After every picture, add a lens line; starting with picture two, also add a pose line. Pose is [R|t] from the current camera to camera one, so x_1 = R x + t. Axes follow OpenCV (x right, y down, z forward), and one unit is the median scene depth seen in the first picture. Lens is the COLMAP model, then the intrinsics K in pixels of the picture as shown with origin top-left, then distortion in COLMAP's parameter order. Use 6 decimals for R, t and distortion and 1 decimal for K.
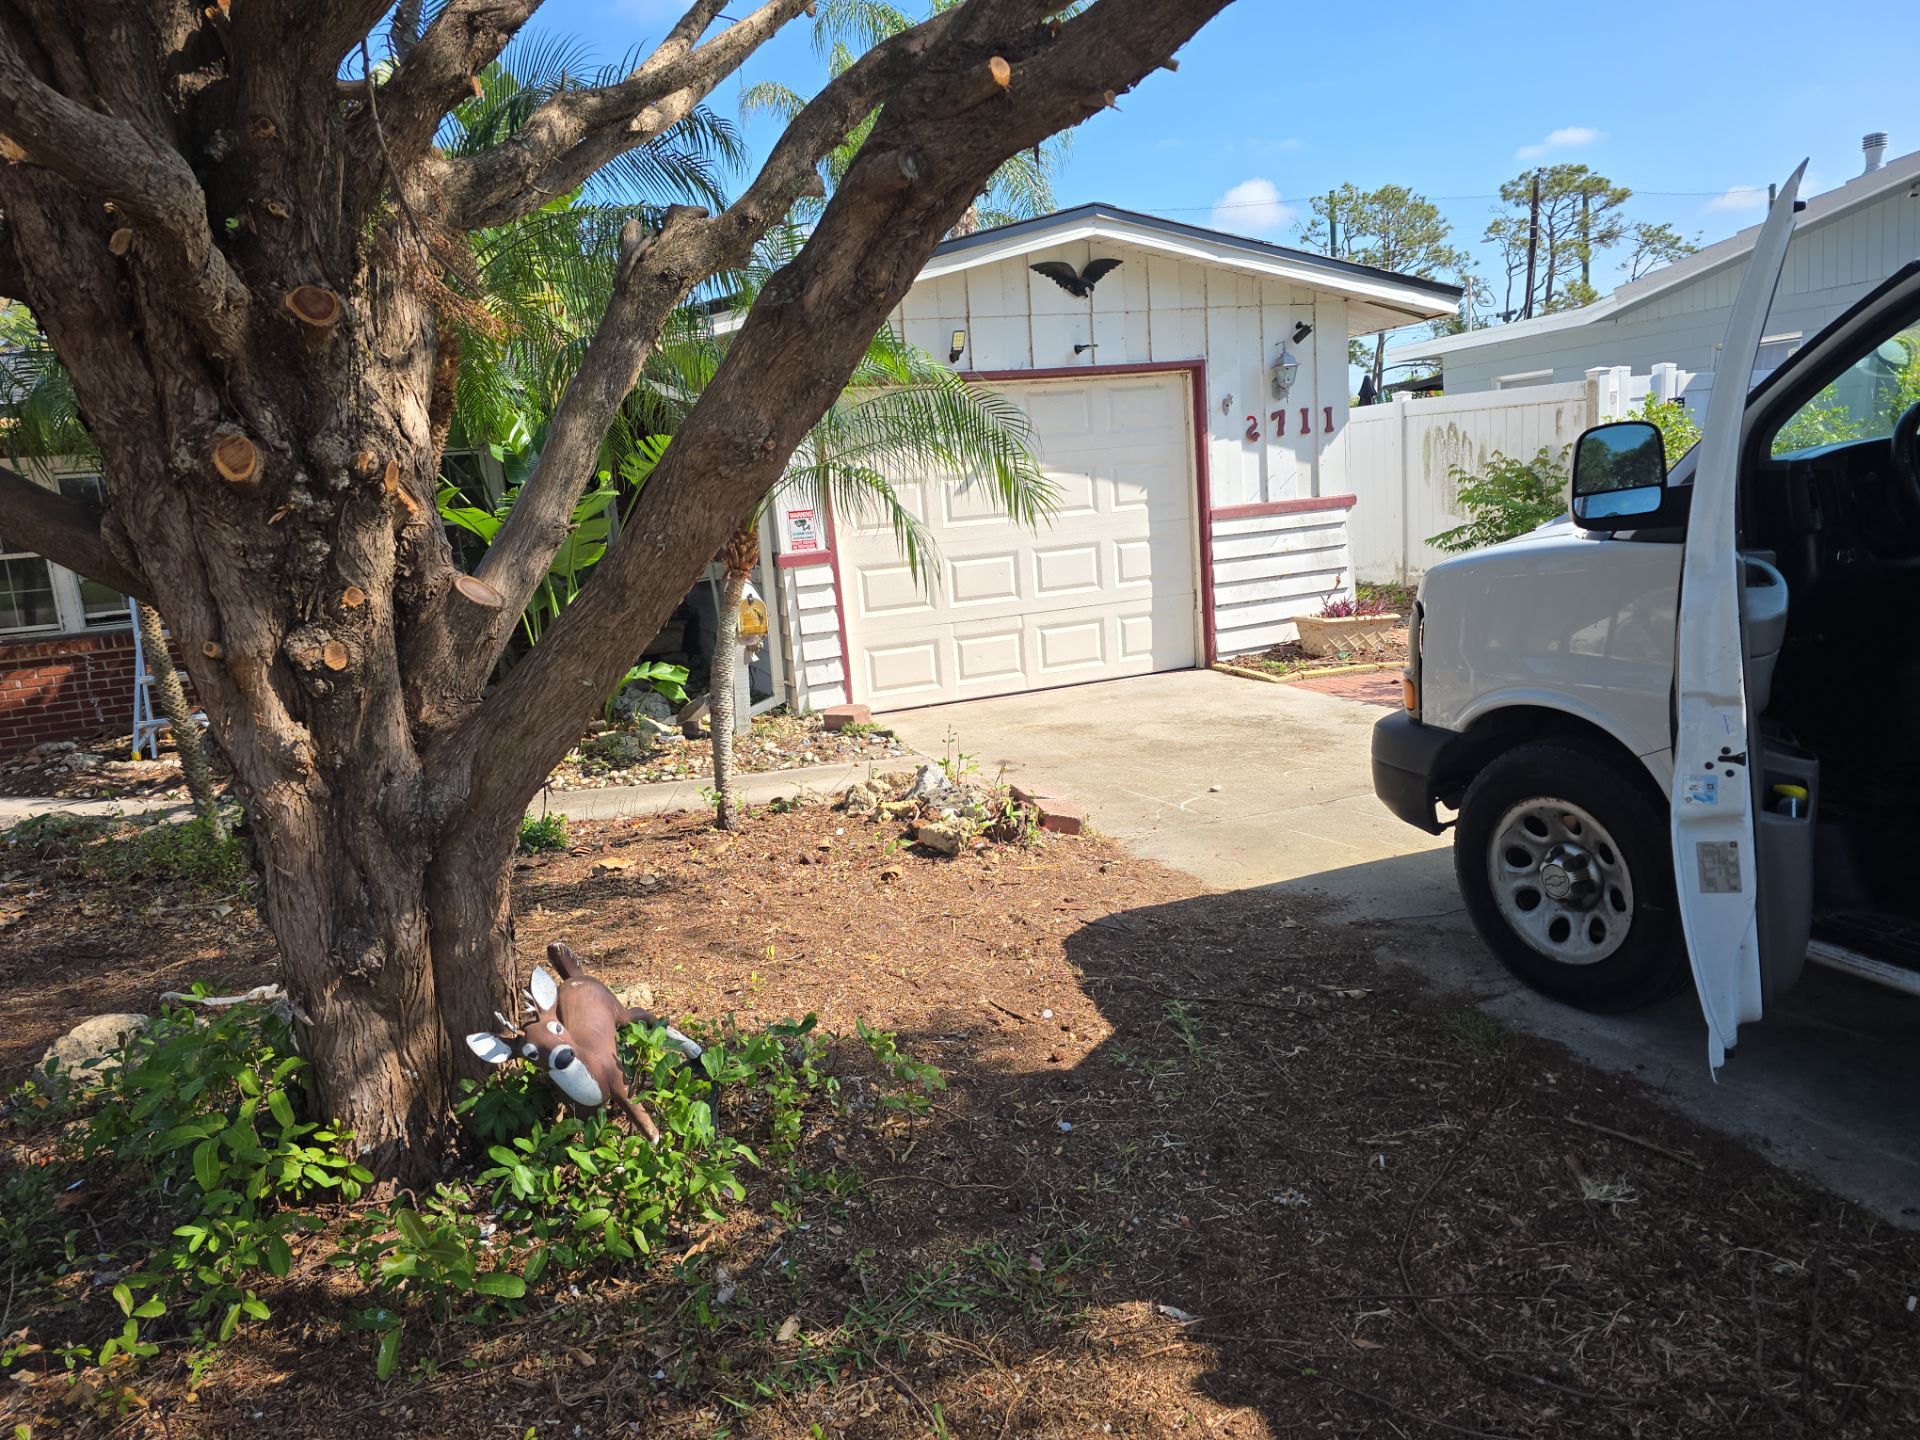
lens RADIAL K [[1238.3, 0, 943.7], [0, 1238.3, 706.8], [0, 0, 1]] dist [0.042765, -0.041923]
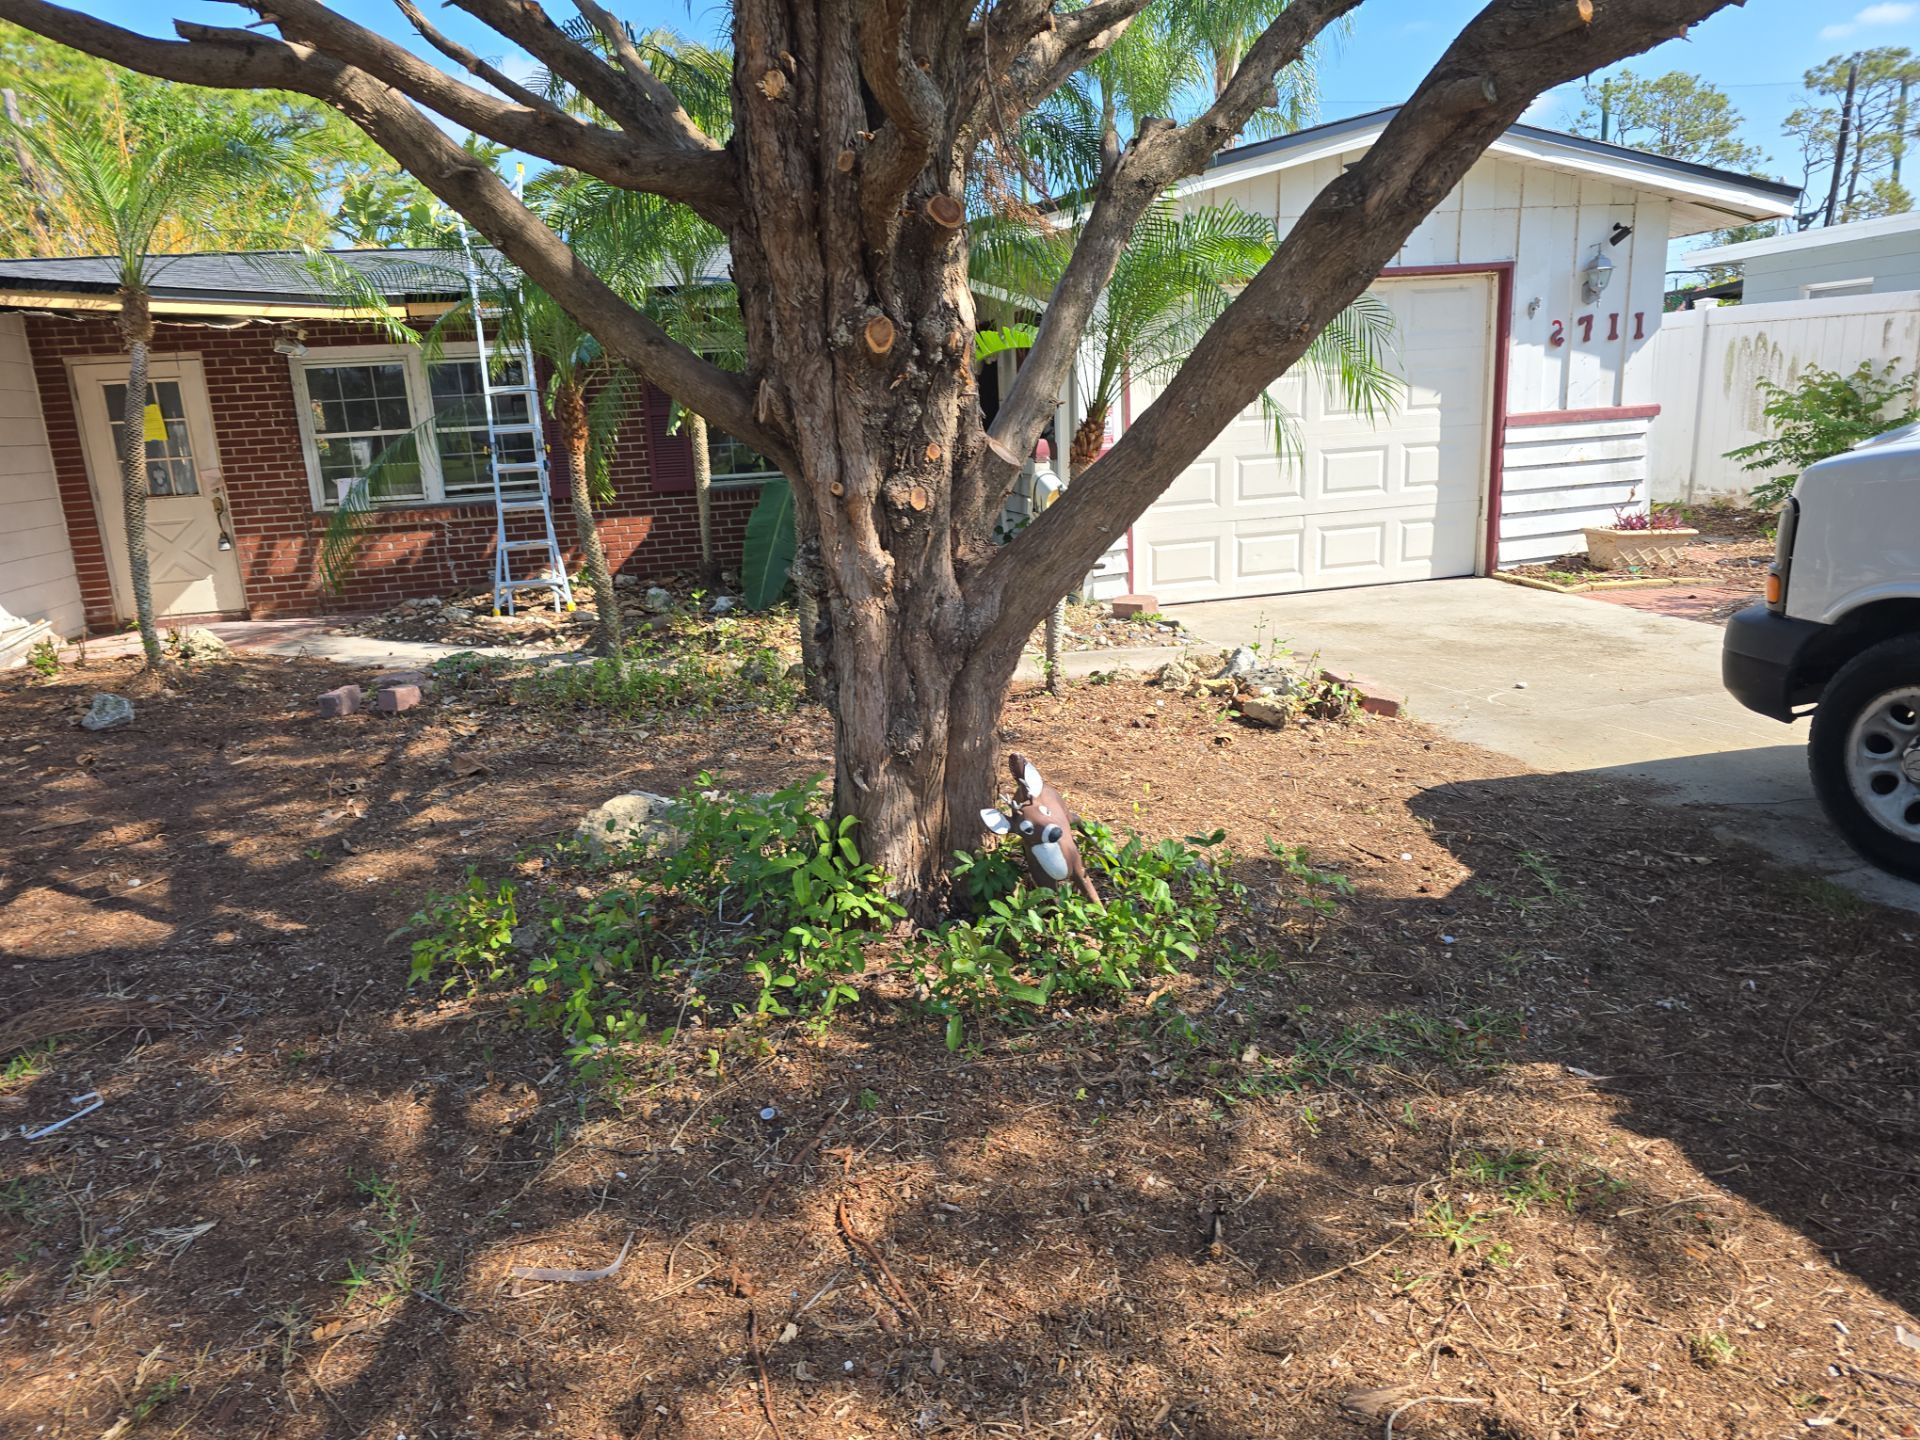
lens RADIAL K [[1238.3, 0, 947.4], [0, 1238.3, 712.5], [0, 0, 1]] dist [0.042765, -0.041923]
pose [[0.988555, 0.058729, -0.138963, -0.177405], [-0.048110, 0.995746, 0.078579, 0.049110], [0.142987, -0.070994, 0.987175, -0.162169]]
